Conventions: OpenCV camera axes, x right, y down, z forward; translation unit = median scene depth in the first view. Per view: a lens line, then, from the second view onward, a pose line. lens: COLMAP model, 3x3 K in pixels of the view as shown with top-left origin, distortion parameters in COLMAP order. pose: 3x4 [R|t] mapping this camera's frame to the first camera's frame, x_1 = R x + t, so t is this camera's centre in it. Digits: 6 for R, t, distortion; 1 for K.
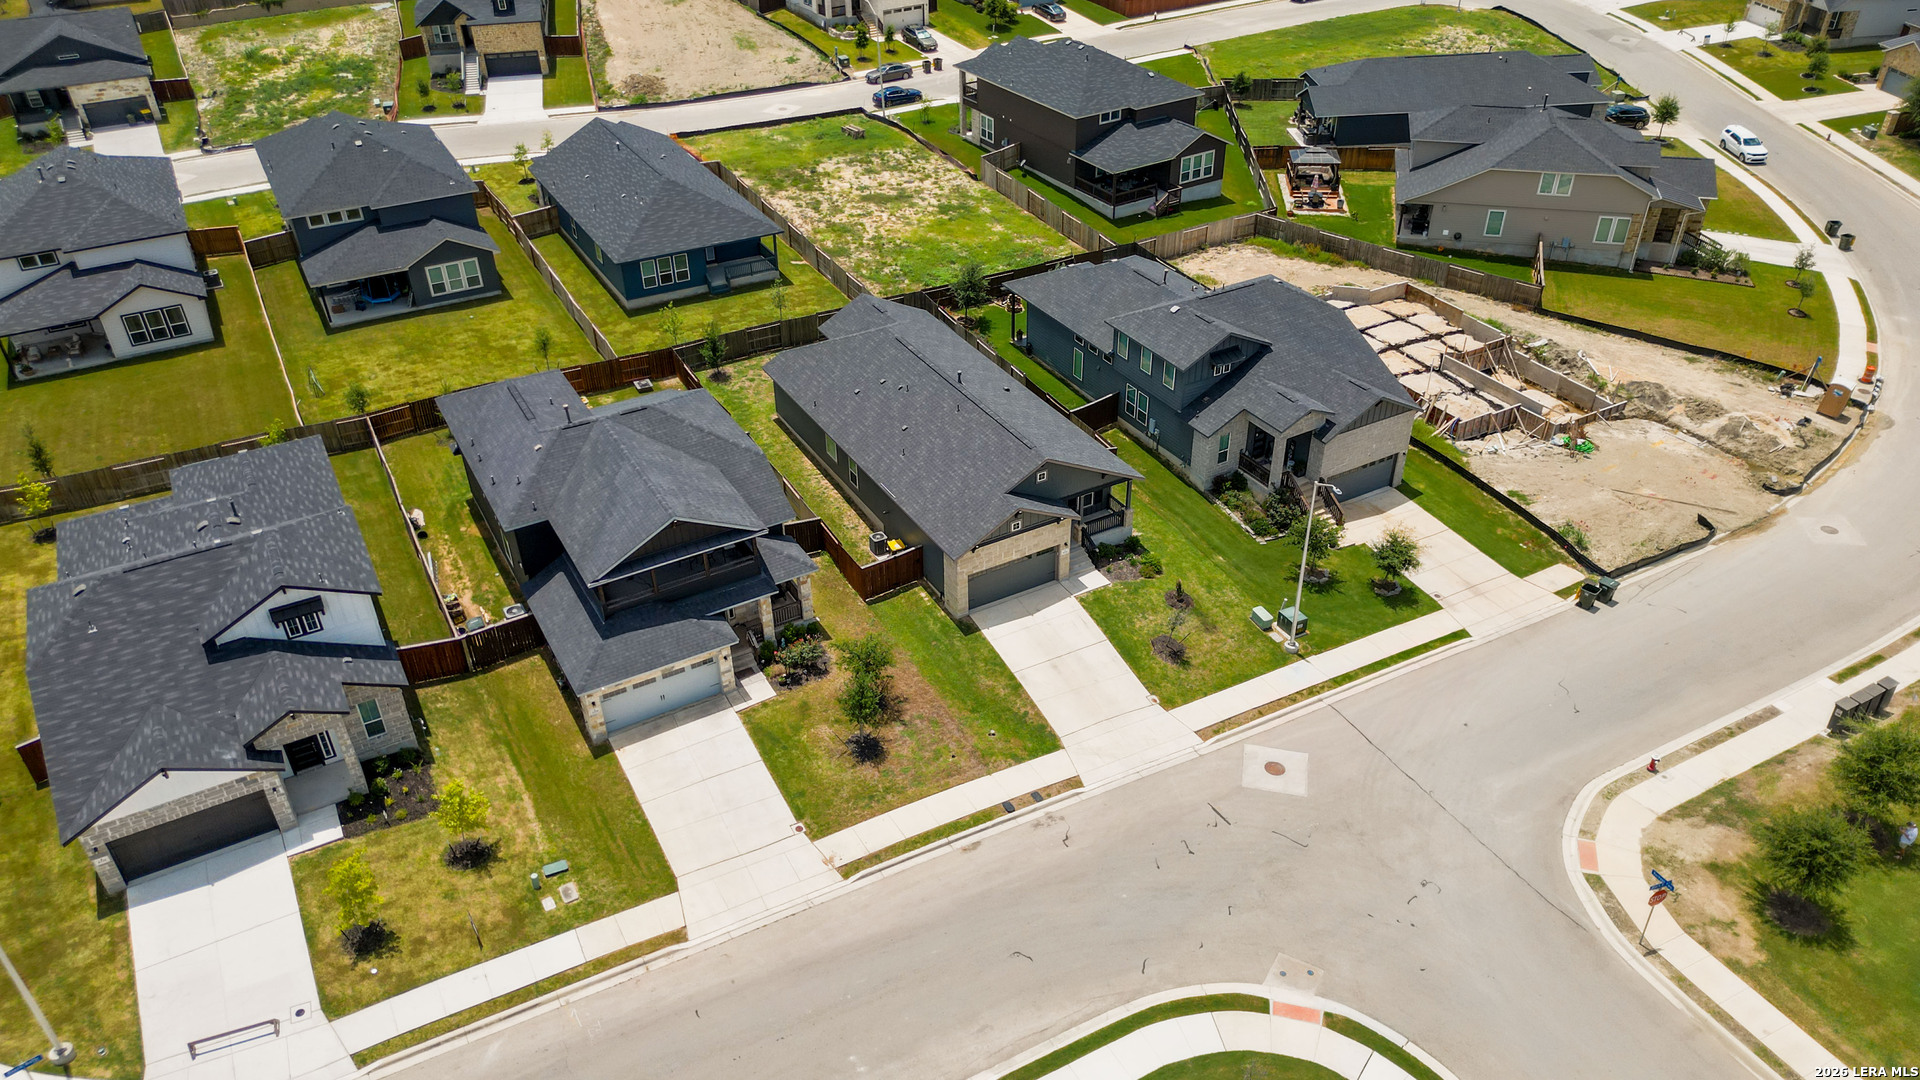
lens RADIAL K [[1348.0, 0, 956.3], [0, 1348.0, 532.4], [0, 0, 1]] dist [0.071913, -0.065857]
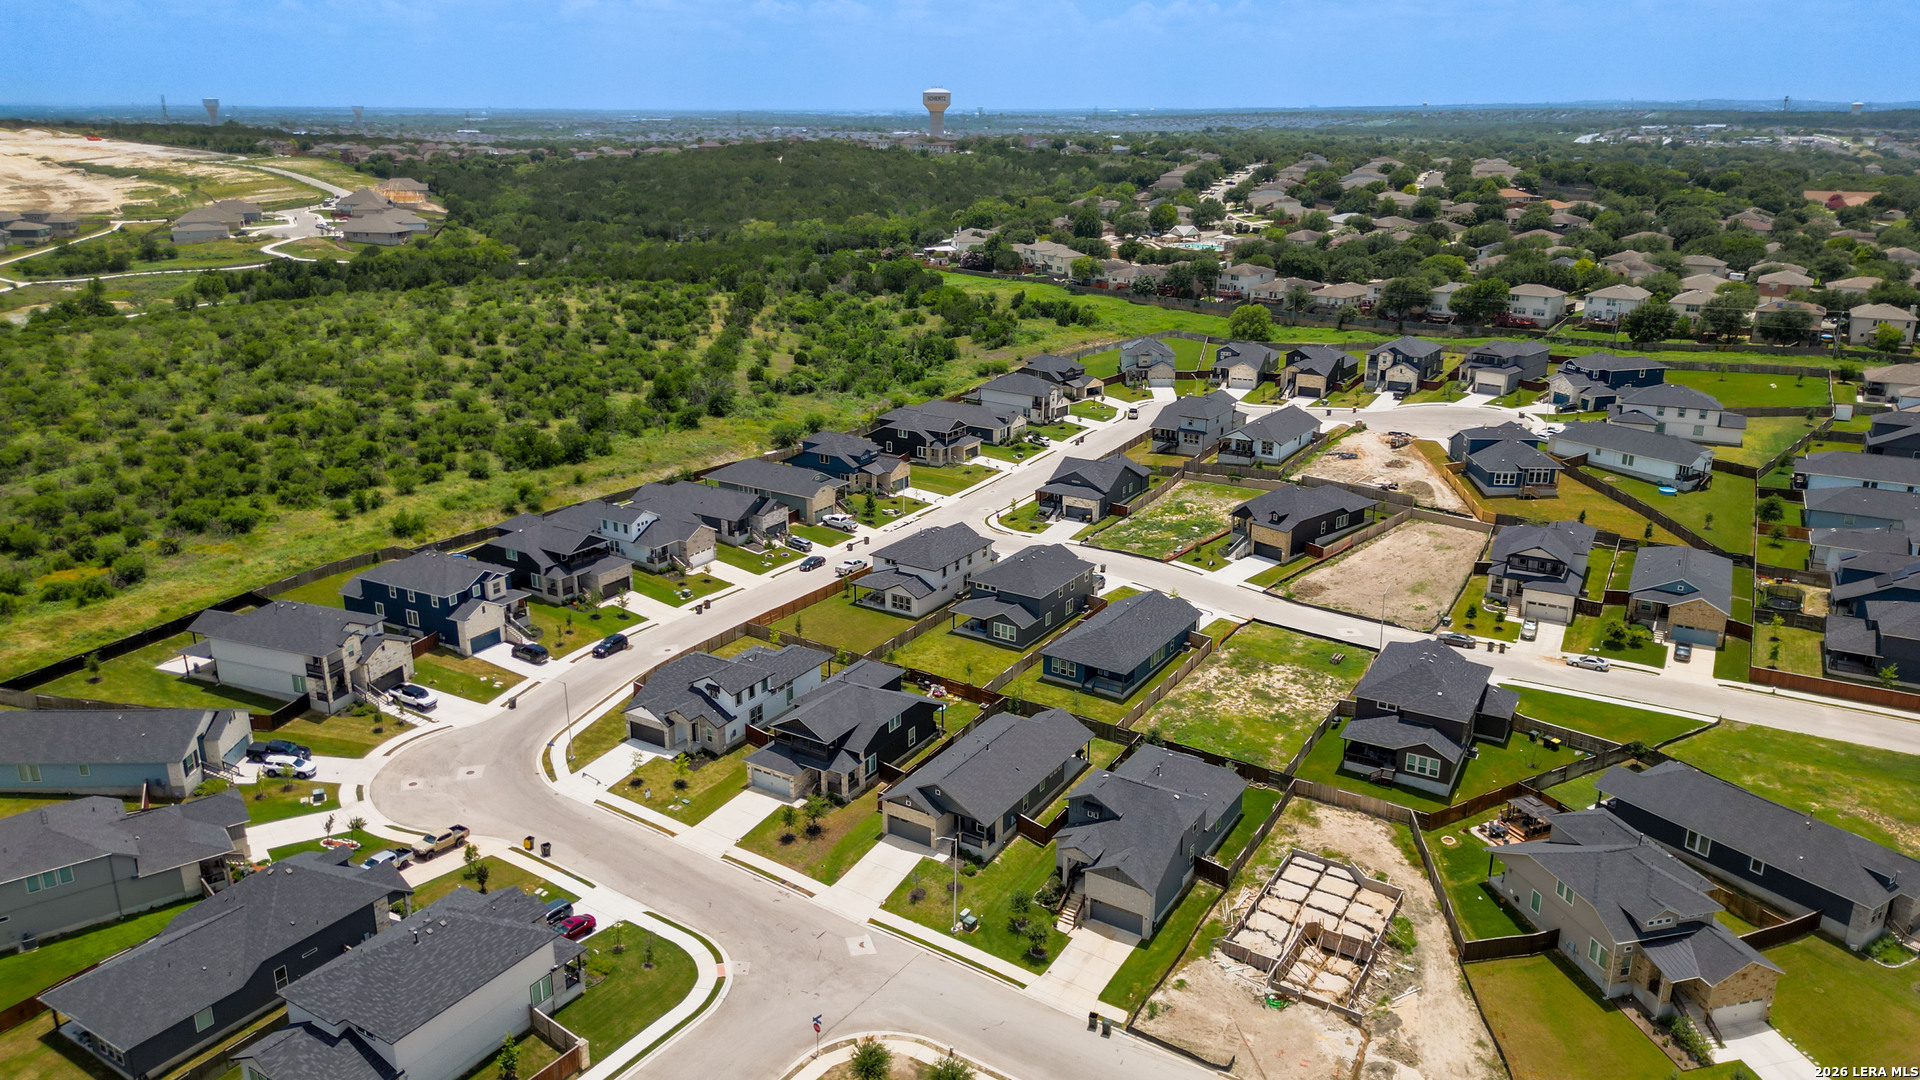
lens RADIAL K [[1348.0, 0, 956.3], [0, 1348.0, 532.4], [0, 0, 1]] dist [0.071913, -0.065857]
pose [[0.476515, 0.282688, -0.832479, 1.266450], [-0.498563, 0.866807, 0.008965, -0.315376], [0.724133, 0.410771, 0.553985, -0.208079]]
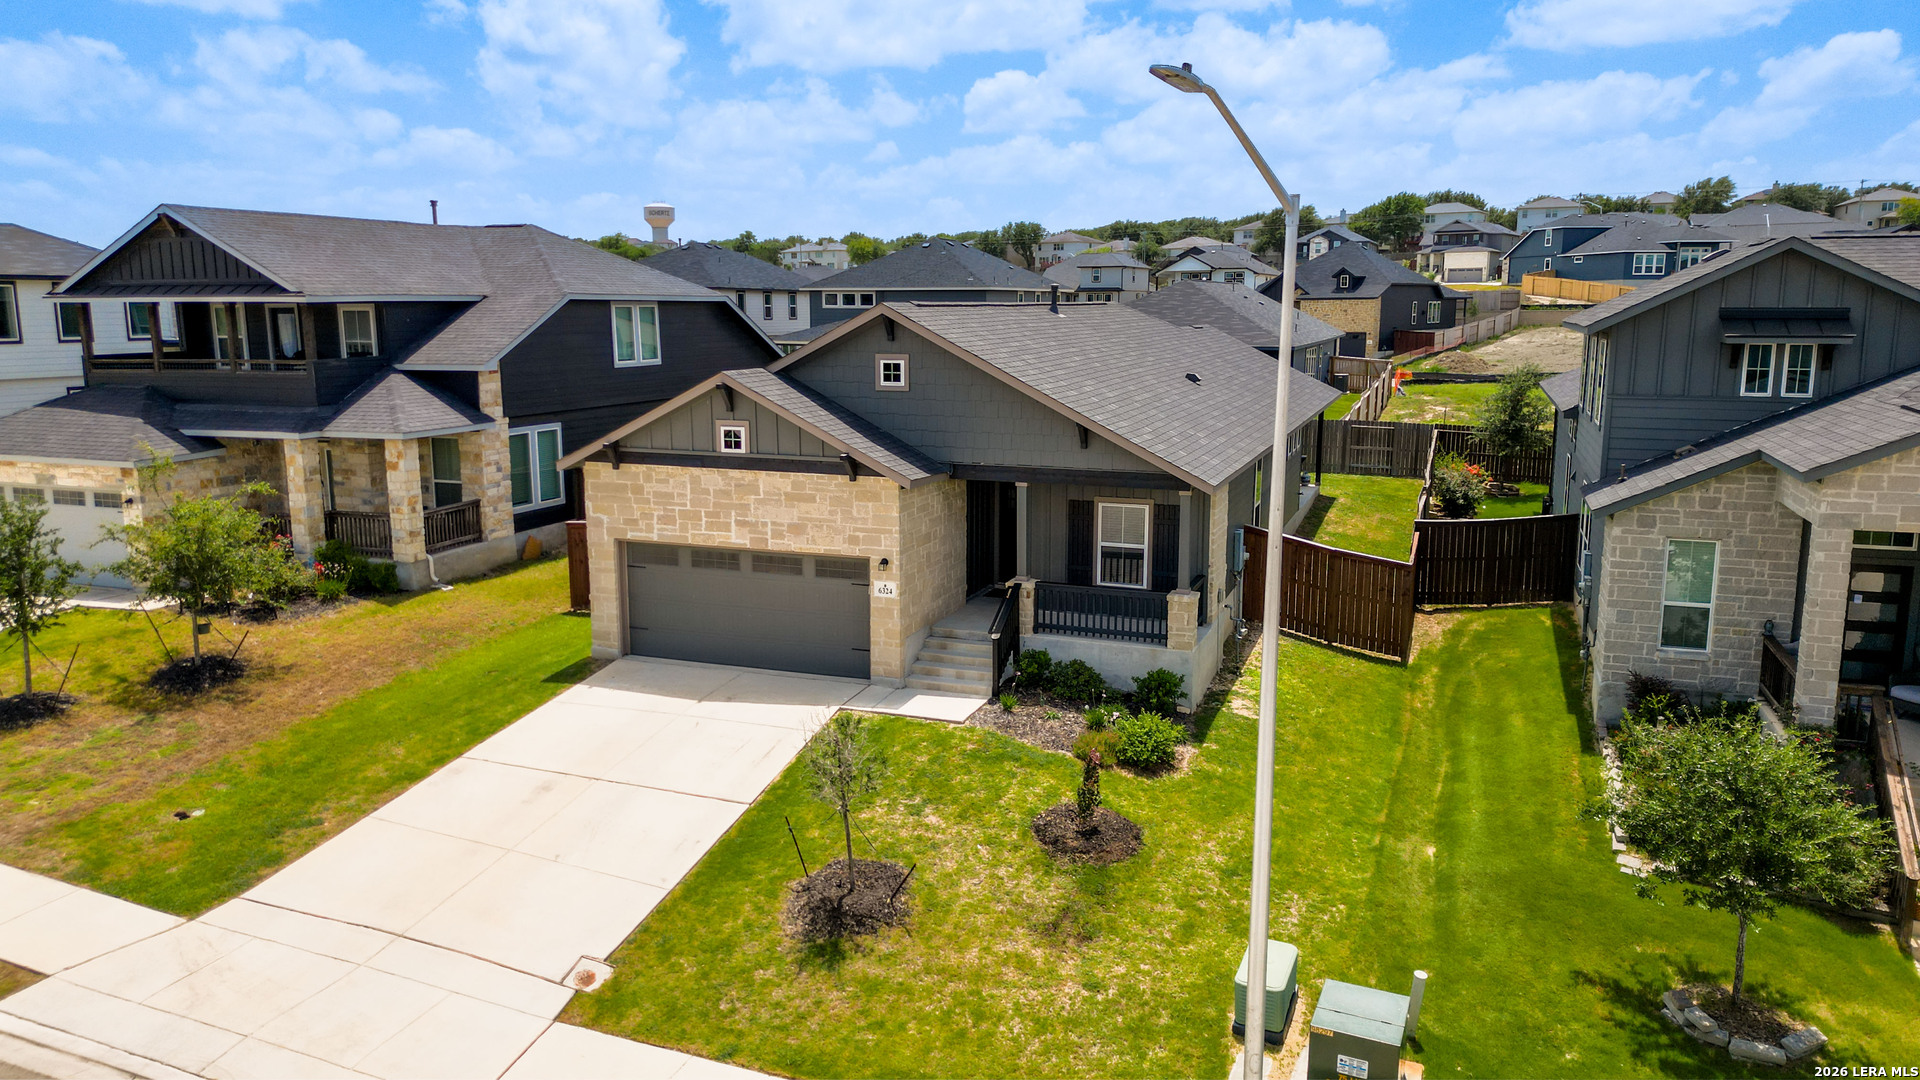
lens RADIAL K [[1348.0, 0, 956.3], [0, 1348.0, 532.4], [0, 0, 1]] dist [0.071913, -0.065857]
pose [[0.641920, 0.139719, -0.753935, 0.277912], [-0.431593, 0.878546, -0.204657, 0.050654], [0.633772, 0.456766, 0.624258, 0.605141]]
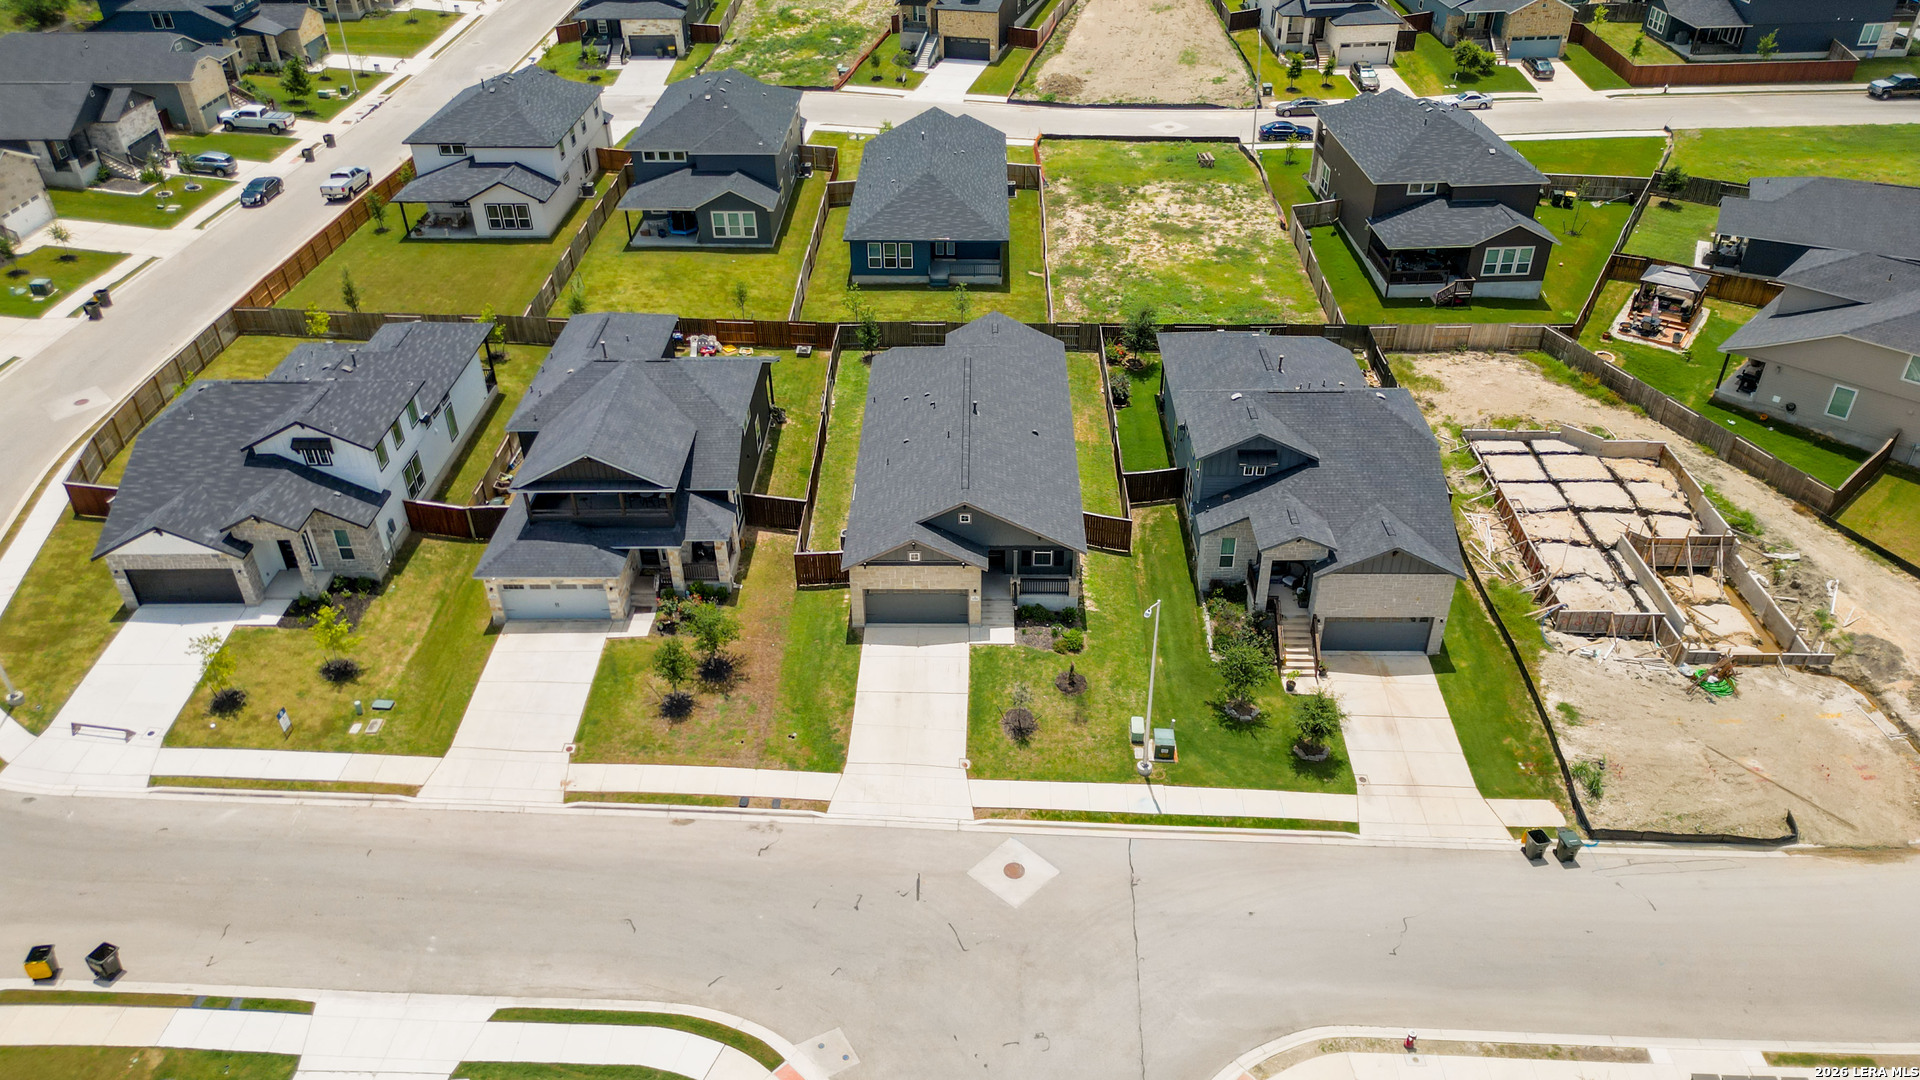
lens RADIAL K [[1348.0, 0, 956.3], [0, 1348.0, 532.4], [0, 0, 1]] dist [0.071913, -0.065857]
pose [[0.862328, 0.283197, -0.419749, 0.365464], [-0.281771, 0.957147, 0.066902, -0.073512], [0.420708, 0.060582, 0.905171, 0.070209]]
